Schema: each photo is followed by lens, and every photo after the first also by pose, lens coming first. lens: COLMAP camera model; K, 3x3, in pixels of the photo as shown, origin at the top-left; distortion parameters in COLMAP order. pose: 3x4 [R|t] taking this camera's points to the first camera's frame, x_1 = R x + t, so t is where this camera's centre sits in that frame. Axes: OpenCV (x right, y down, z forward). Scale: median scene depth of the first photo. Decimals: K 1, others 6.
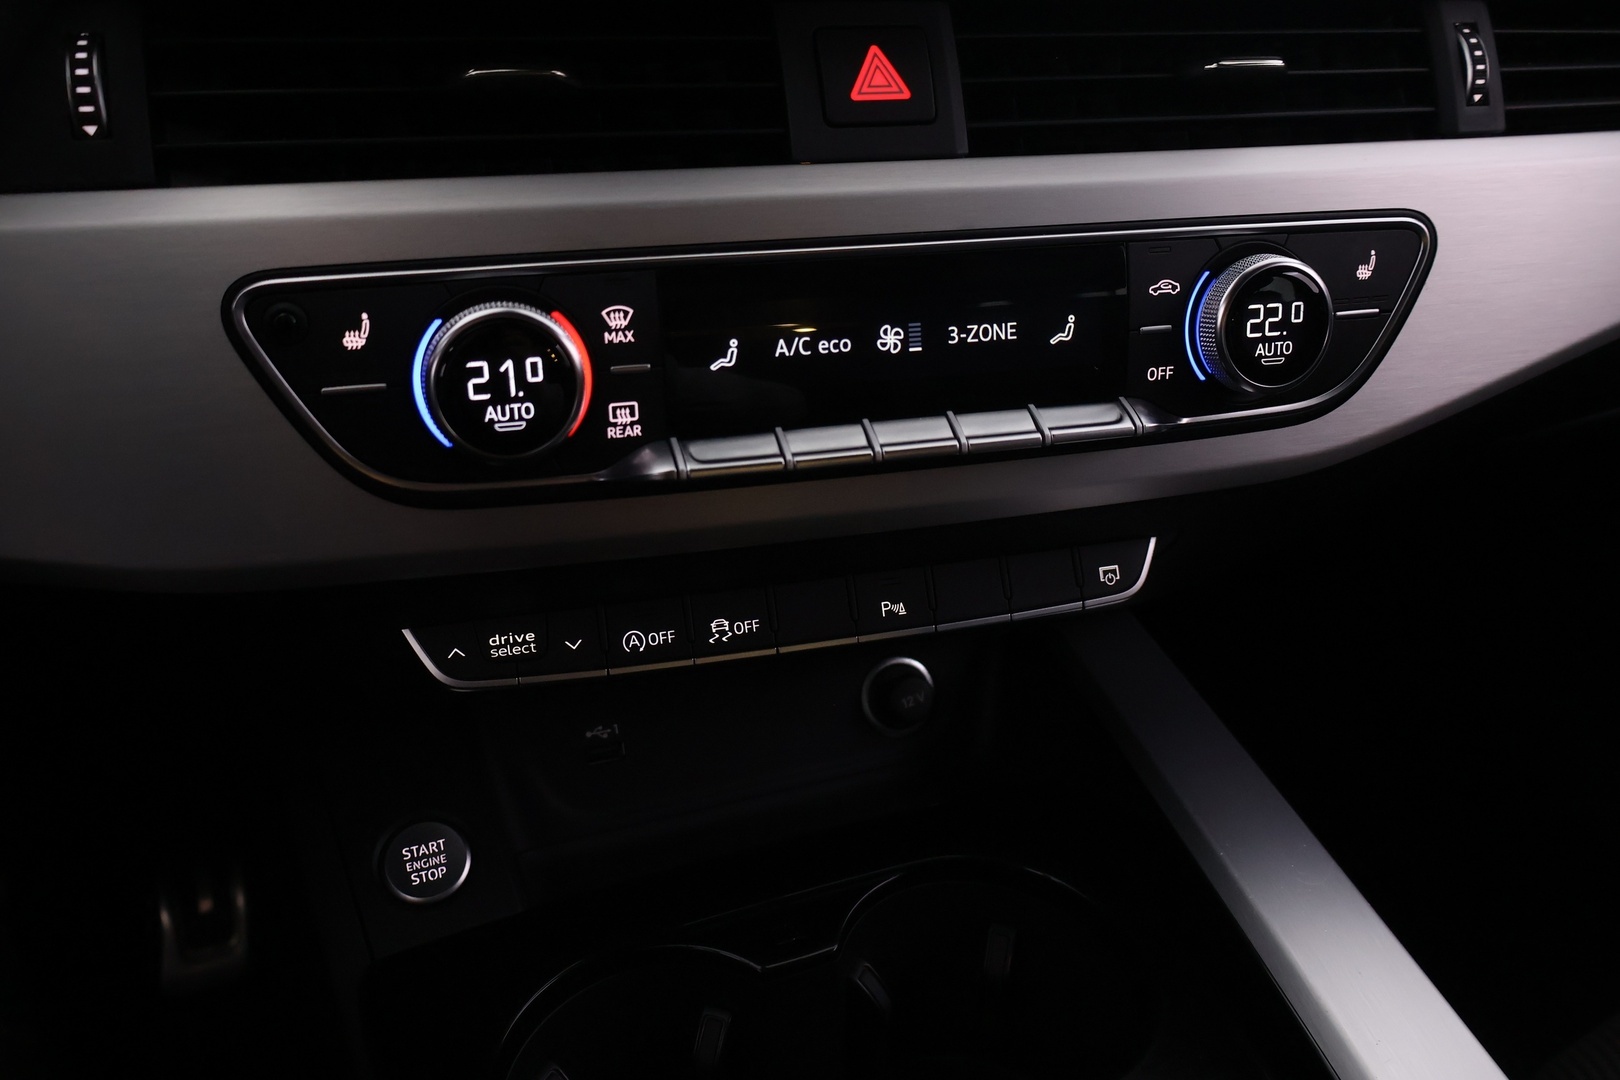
lens RADIAL K [[1333.8, 0, 810.0], [0, 1333.8, 540.0], [0, 0, 1]] dist [0.003530, -0.007269]
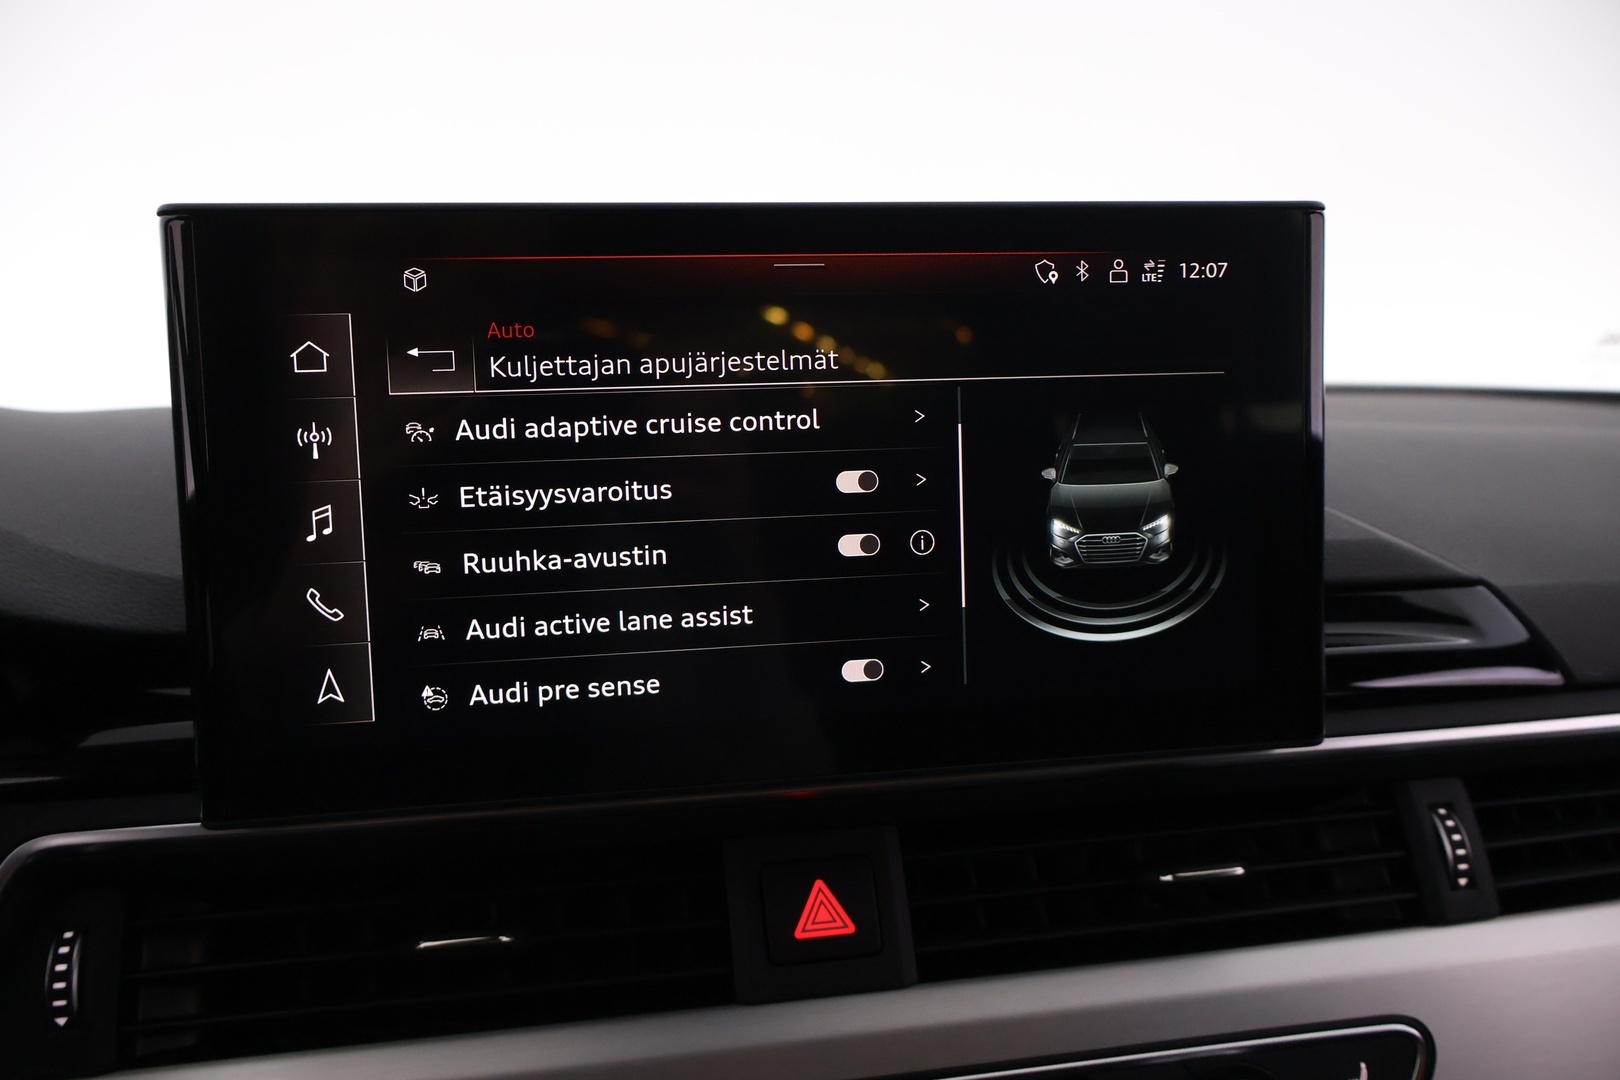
lens RADIAL K [[1333.8, 0, 810.0], [0, 1333.8, 540.0], [0, 0, 1]] dist [0.003530, -0.007269]
pose [[0.993733, -0.026585, -0.108569, 0.155082], [-0.006021, 0.957162, -0.289491, -0.314800], [0.111614, 0.288331, 0.951003, -0.050756]]
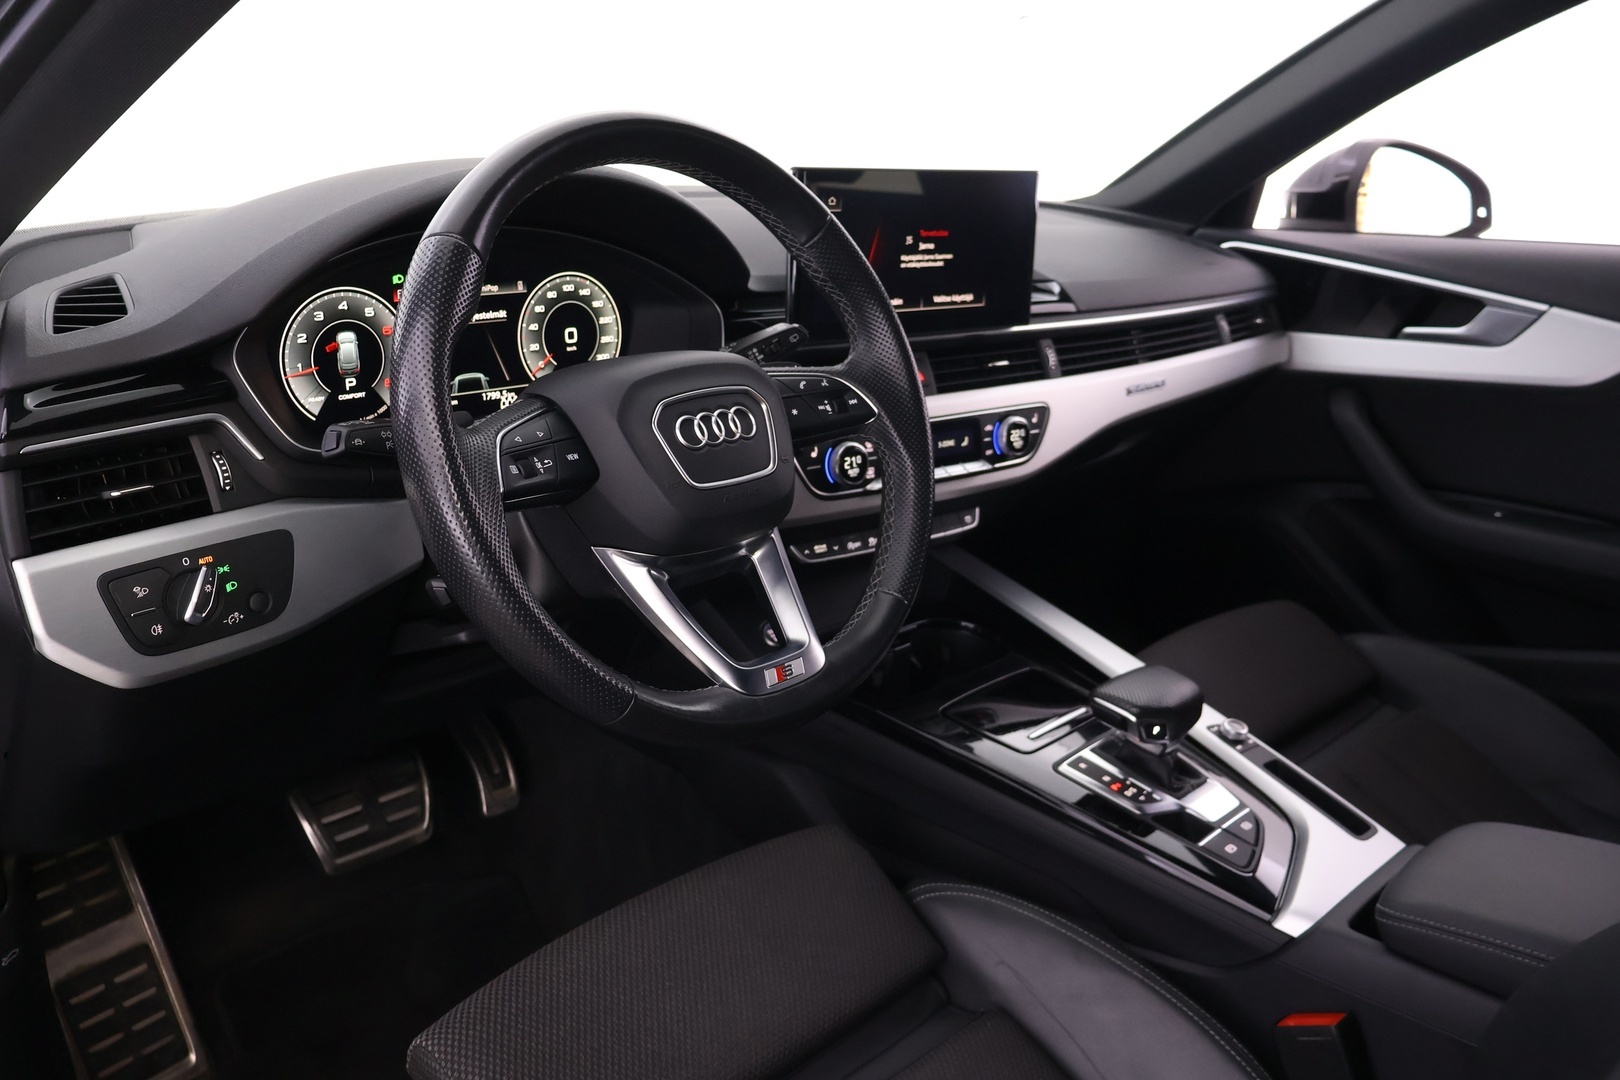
lens RADIAL K [[1333.8, 0, 810.0], [0, 1333.8, 540.0], [0, 0, 1]] dist [0.003530, -0.007269]
pose [[0.929511, -0.088535, 0.358010, -1.494916], [0.125310, 0.988821, -0.080813, 0.336892], [-0.346853, 0.119978, 0.930214, -2.127992]]
